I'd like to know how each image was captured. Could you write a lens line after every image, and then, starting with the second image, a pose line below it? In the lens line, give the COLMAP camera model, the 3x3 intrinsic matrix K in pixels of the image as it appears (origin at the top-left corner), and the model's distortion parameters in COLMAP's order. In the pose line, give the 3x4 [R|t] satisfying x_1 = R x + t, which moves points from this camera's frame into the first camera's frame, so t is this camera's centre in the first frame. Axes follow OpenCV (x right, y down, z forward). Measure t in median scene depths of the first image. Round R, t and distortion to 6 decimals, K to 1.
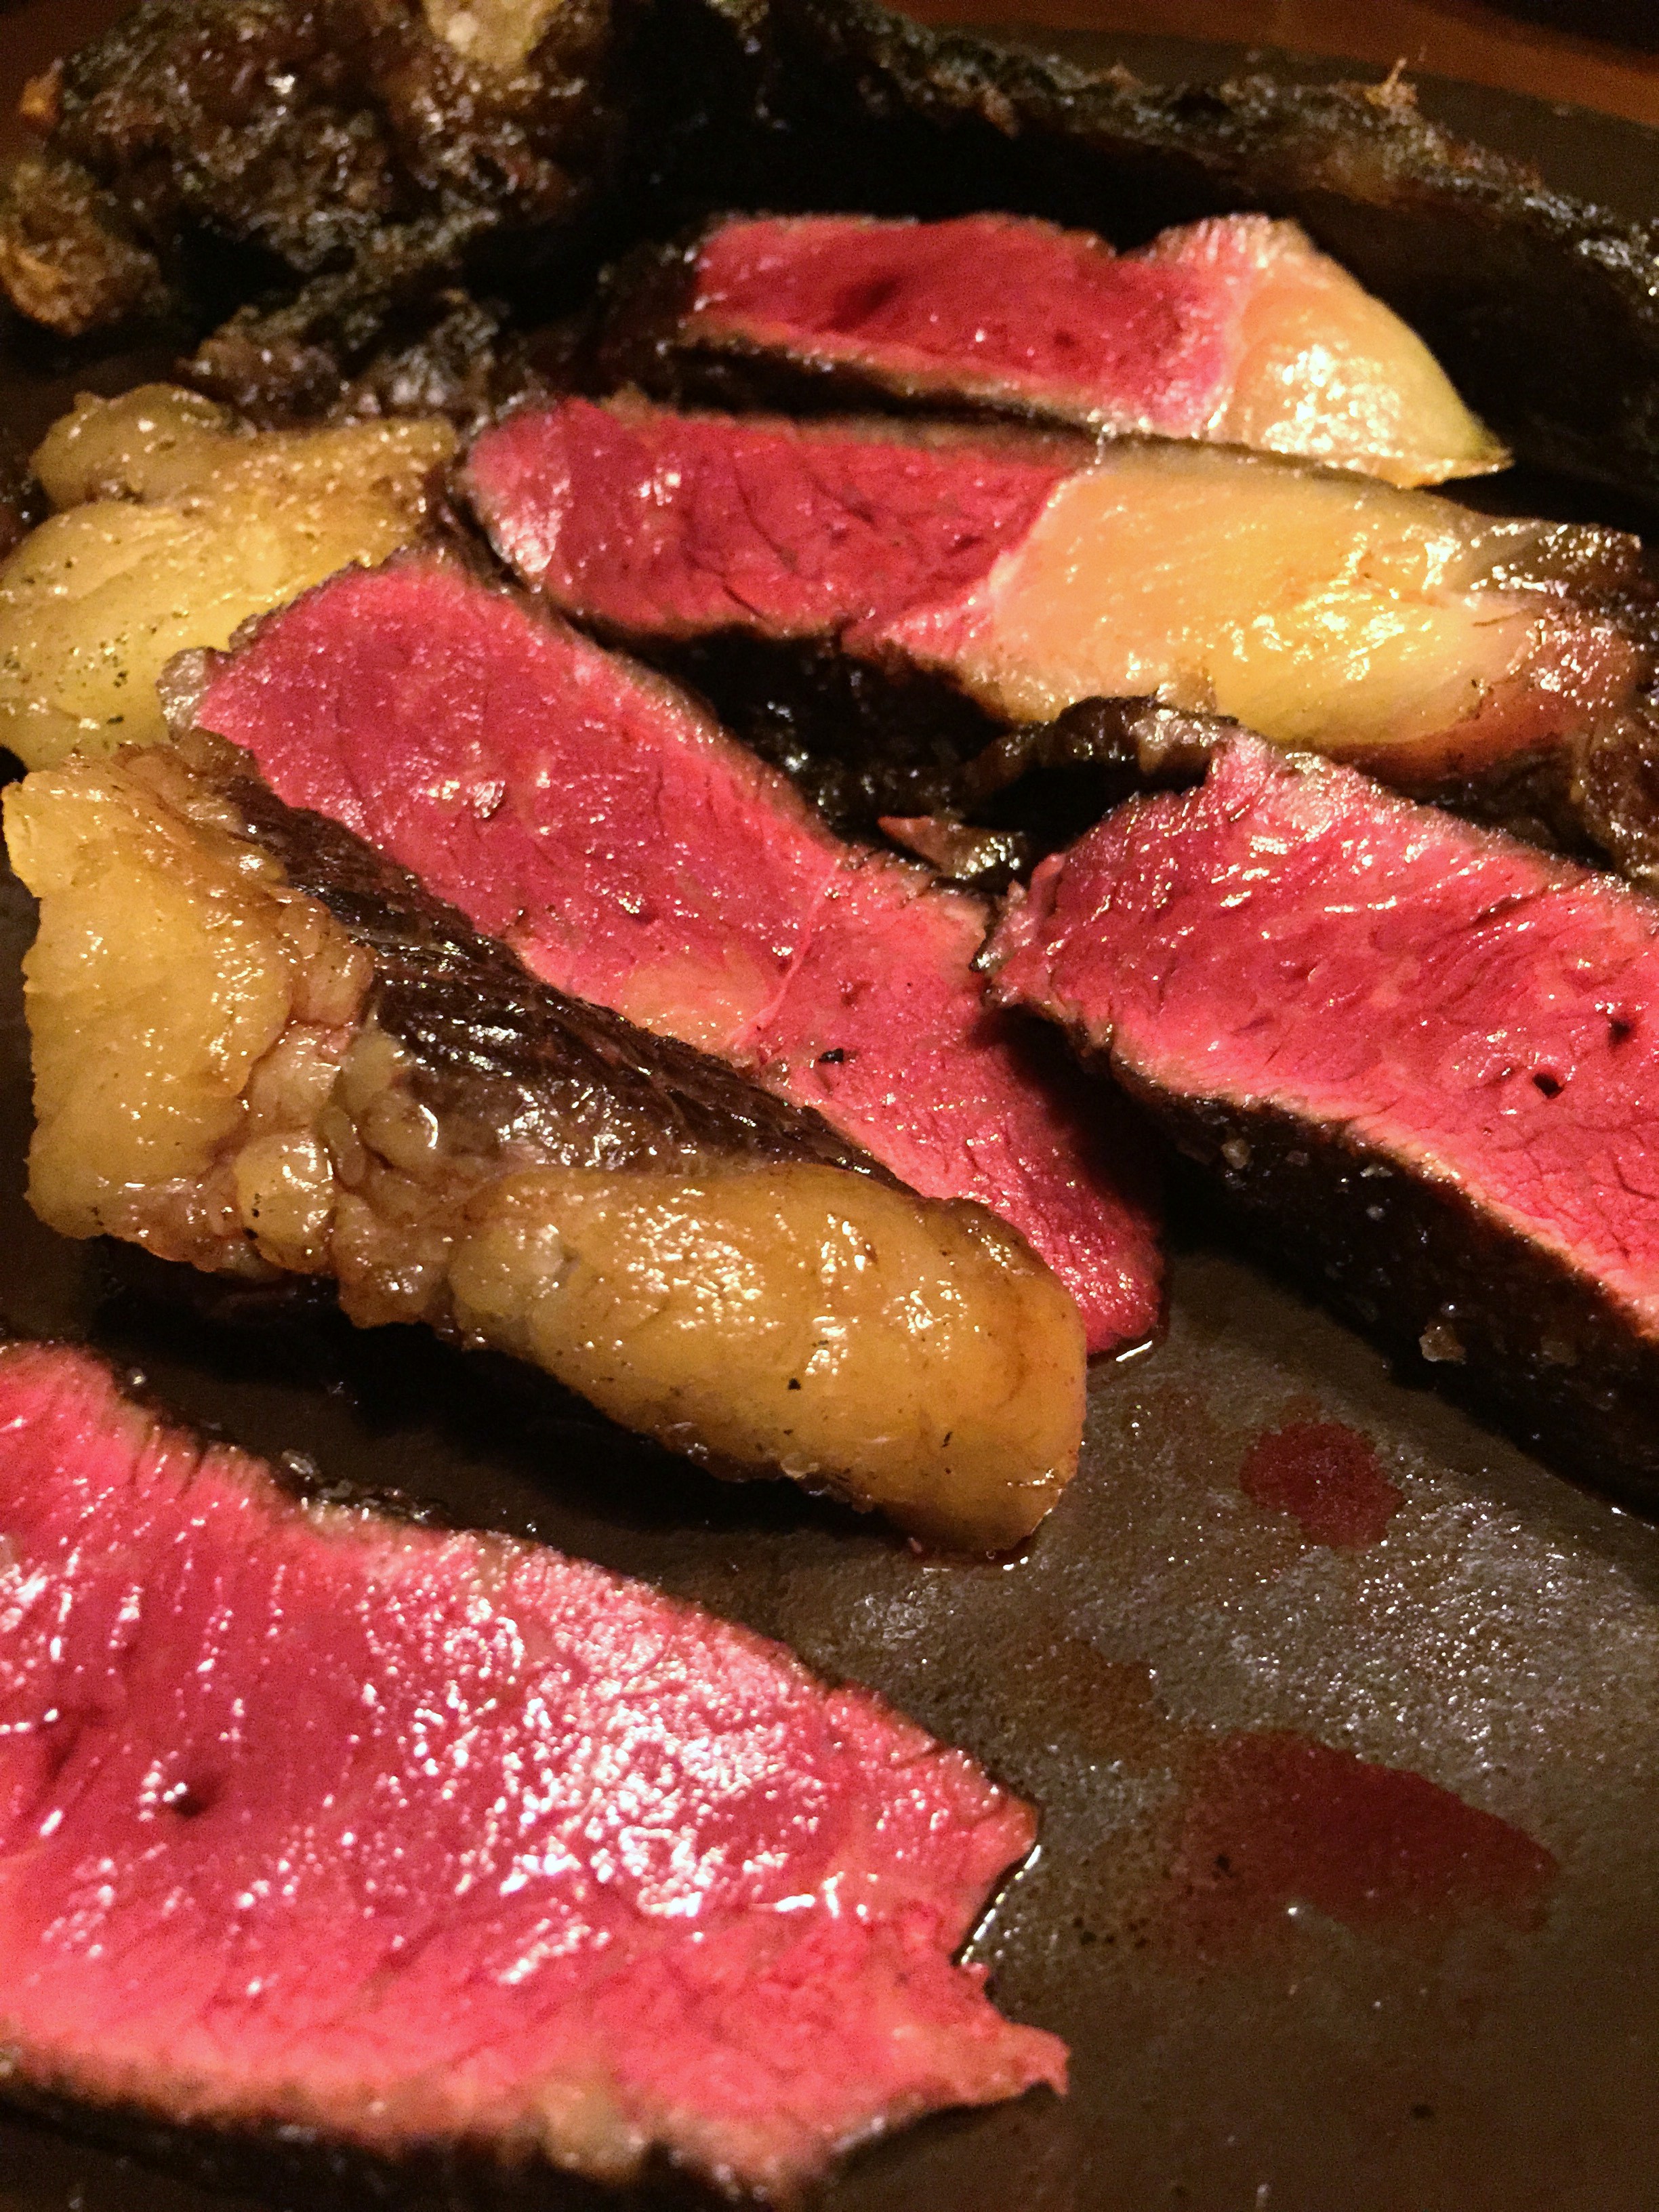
lens RADIAL K [[1902.6, 0, 832.7], [0, 1902.6, 1116.8], [0, 0, 1]] dist [0.056207, -0.060529]
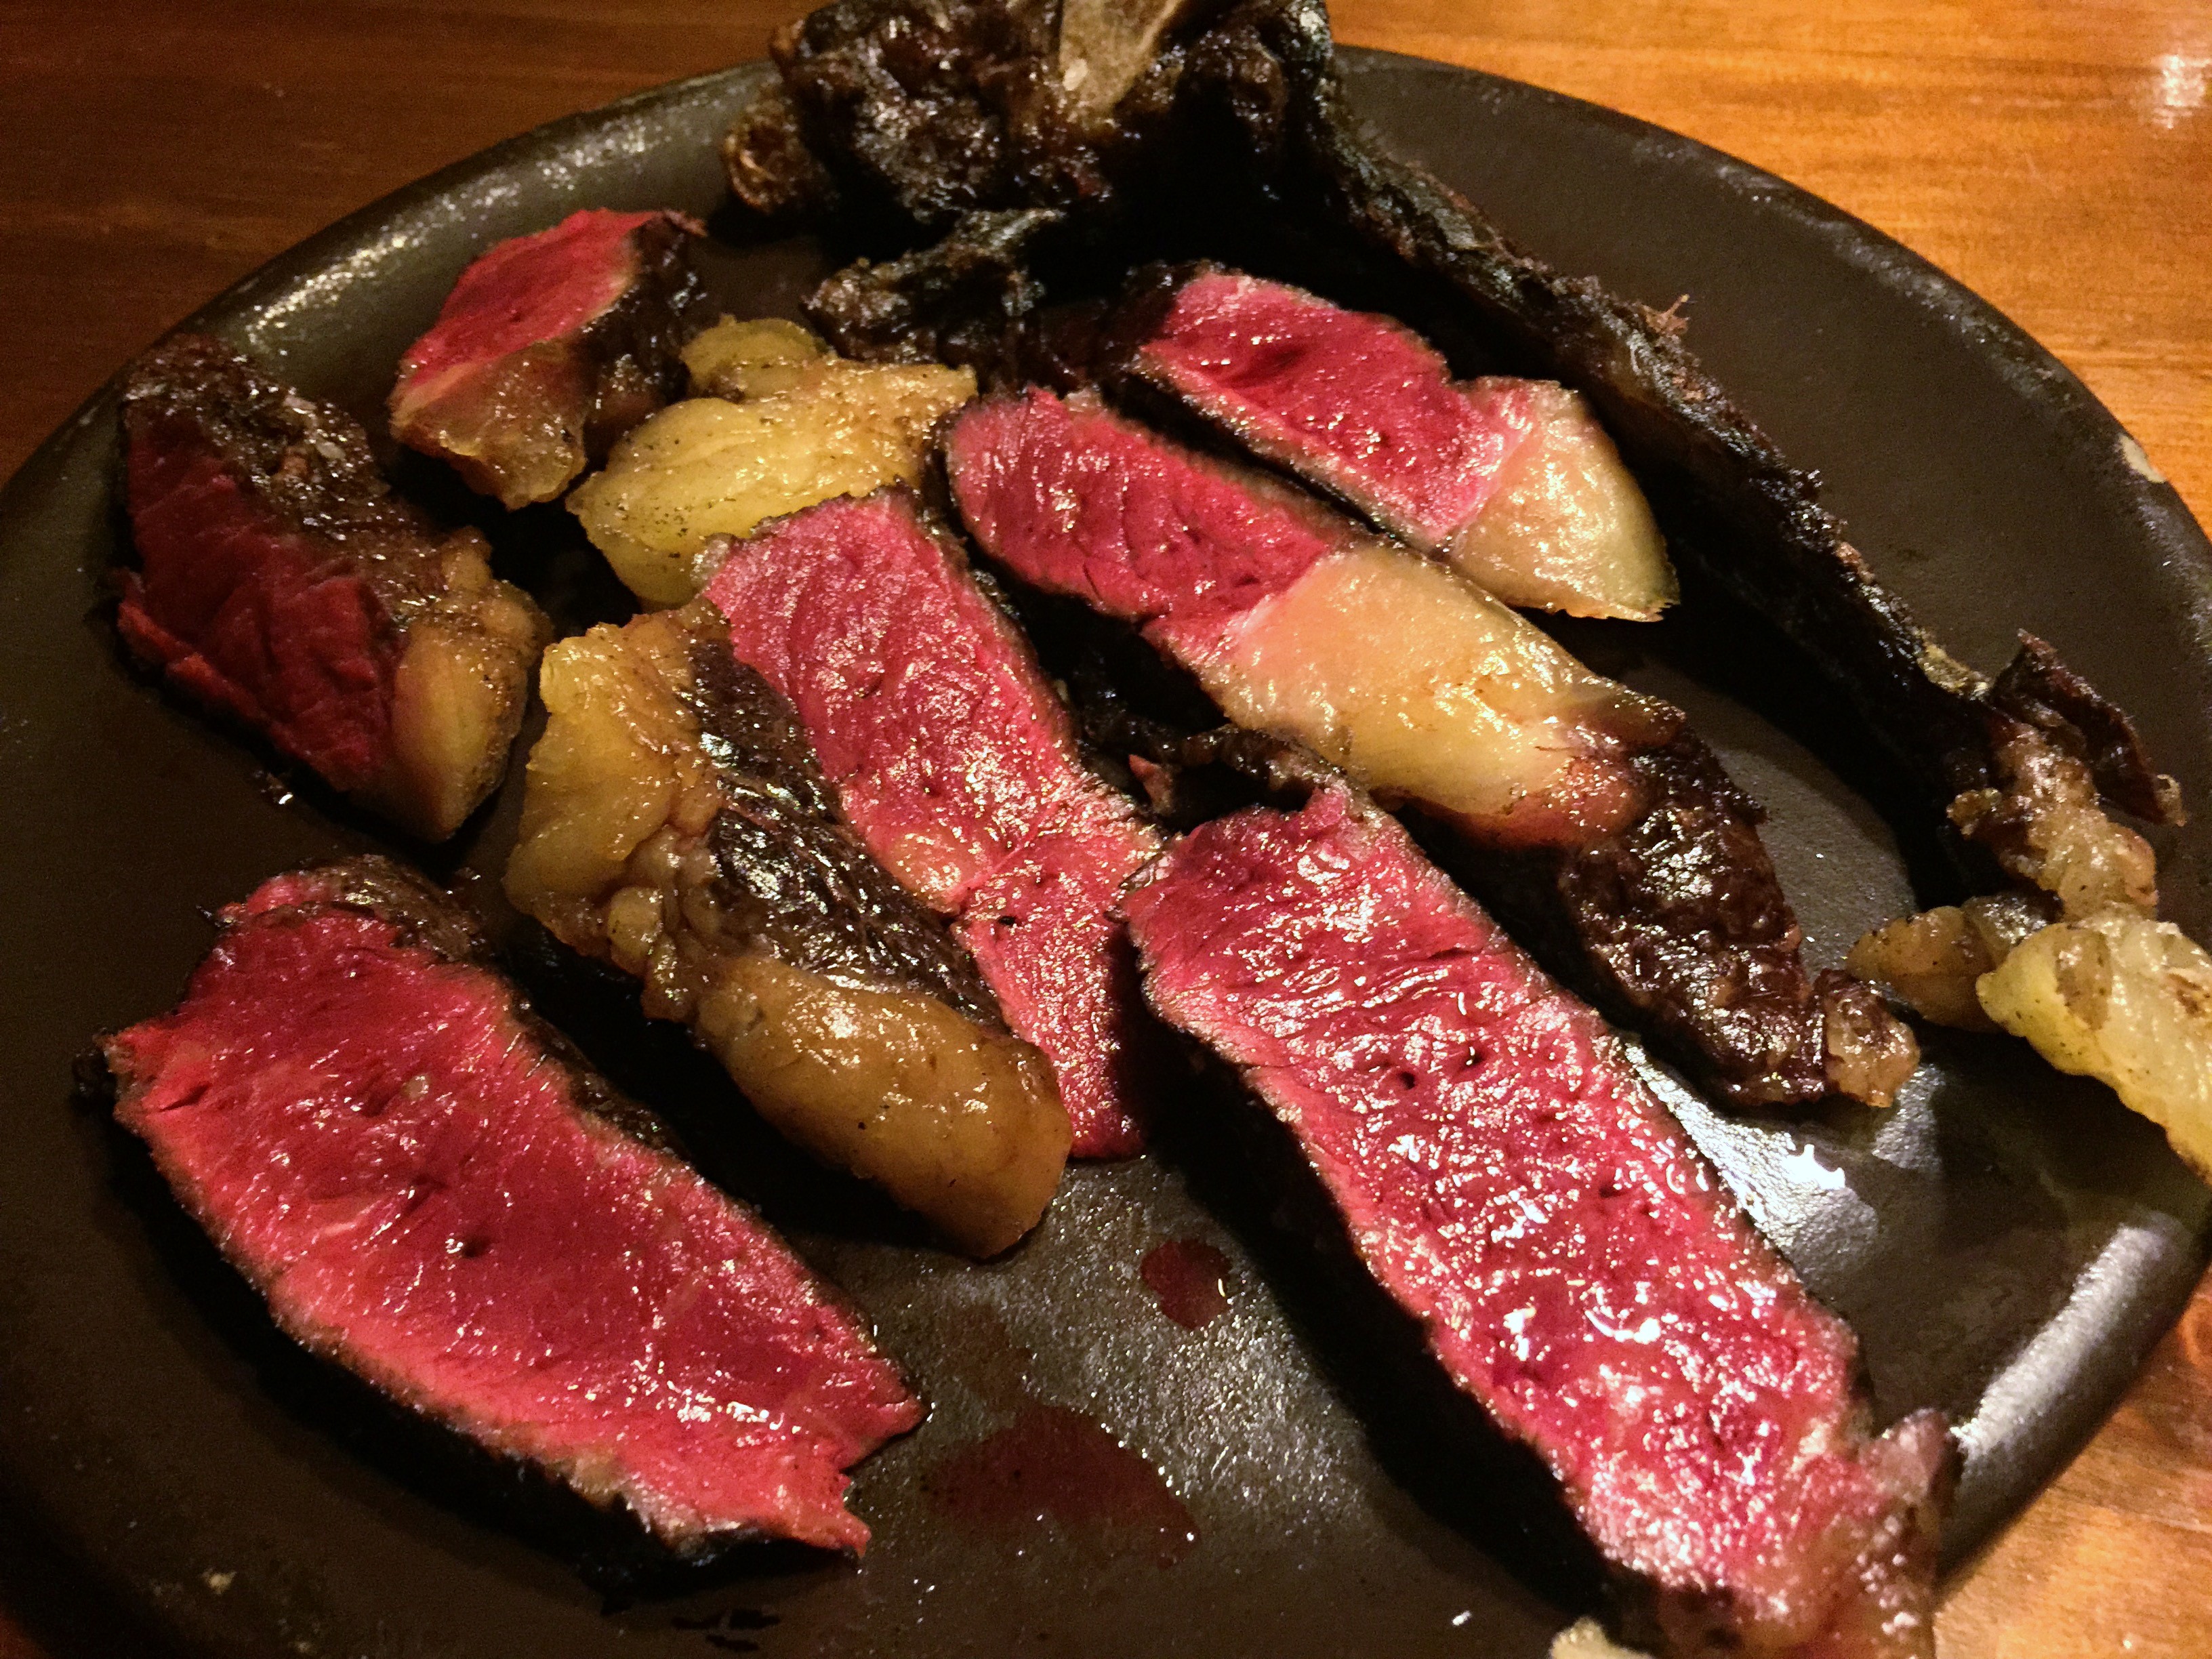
lens RADIAL K [[1902.6, 0, 1107.7], [0, 1902.6, 820.7], [0, 0, 1]] dist [0.056207, -0.060529]
pose [[0.944819, 0.270204, -0.185221, 0.284070], [-0.264873, 0.962802, 0.053424, -0.178458], [0.192767, -0.001416, 0.981244, -0.408827]]
